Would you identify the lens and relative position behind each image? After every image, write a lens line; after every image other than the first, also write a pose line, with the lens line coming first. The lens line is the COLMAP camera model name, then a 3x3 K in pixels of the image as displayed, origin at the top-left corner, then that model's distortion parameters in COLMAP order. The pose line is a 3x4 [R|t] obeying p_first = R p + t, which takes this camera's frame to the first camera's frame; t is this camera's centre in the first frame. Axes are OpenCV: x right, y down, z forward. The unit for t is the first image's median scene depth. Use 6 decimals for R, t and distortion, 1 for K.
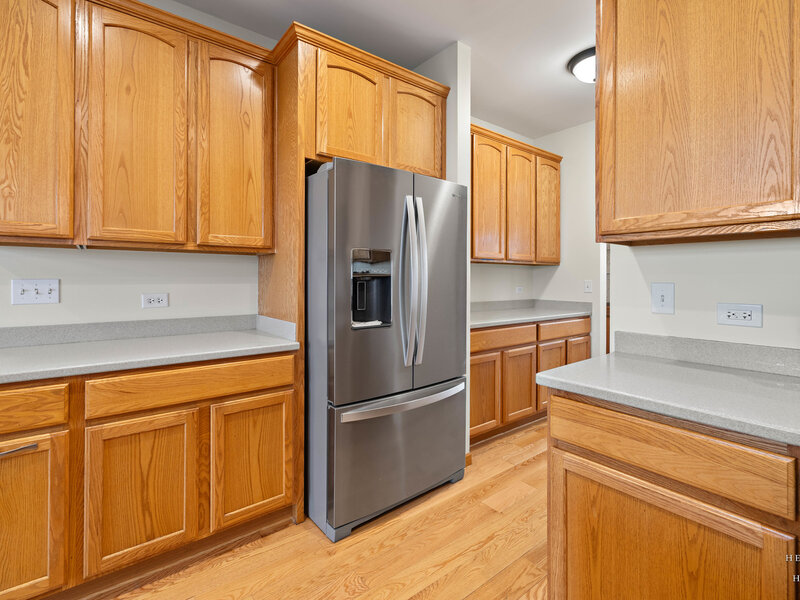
lens RADIAL K [[388.5, 0, 397.2], [0, 388.5, 279.4], [0, 0, 1]] dist [0.002974, 0.000312]
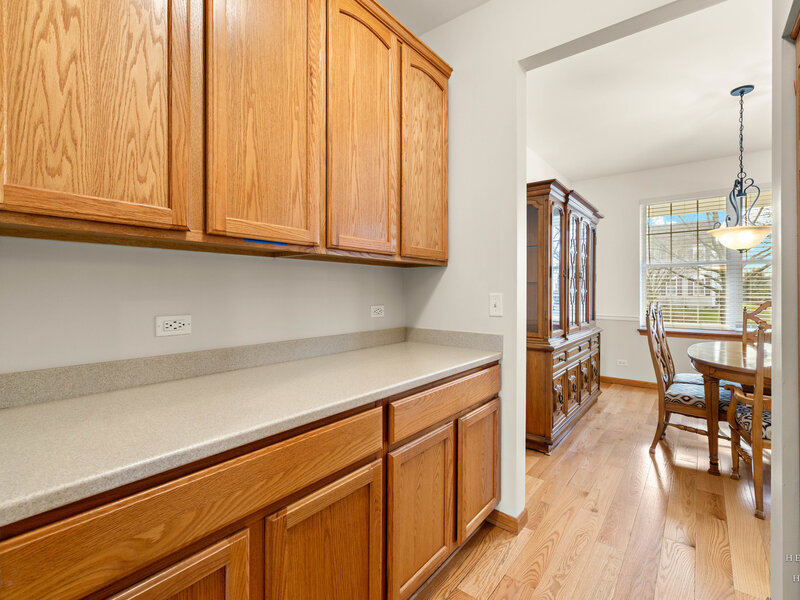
lens RADIAL K [[380.6, 0, 400.3], [0, 380.6, 288.8], [0, 0, 1]] dist [-0.000757, -0.000192]
pose [[0.970922, 0.002281, 0.239384, 0.244958], [-0.002133, 0.999997, -0.000877, -0.003487], [-0.239386, 0.000341, 0.970925, 0.537757]]
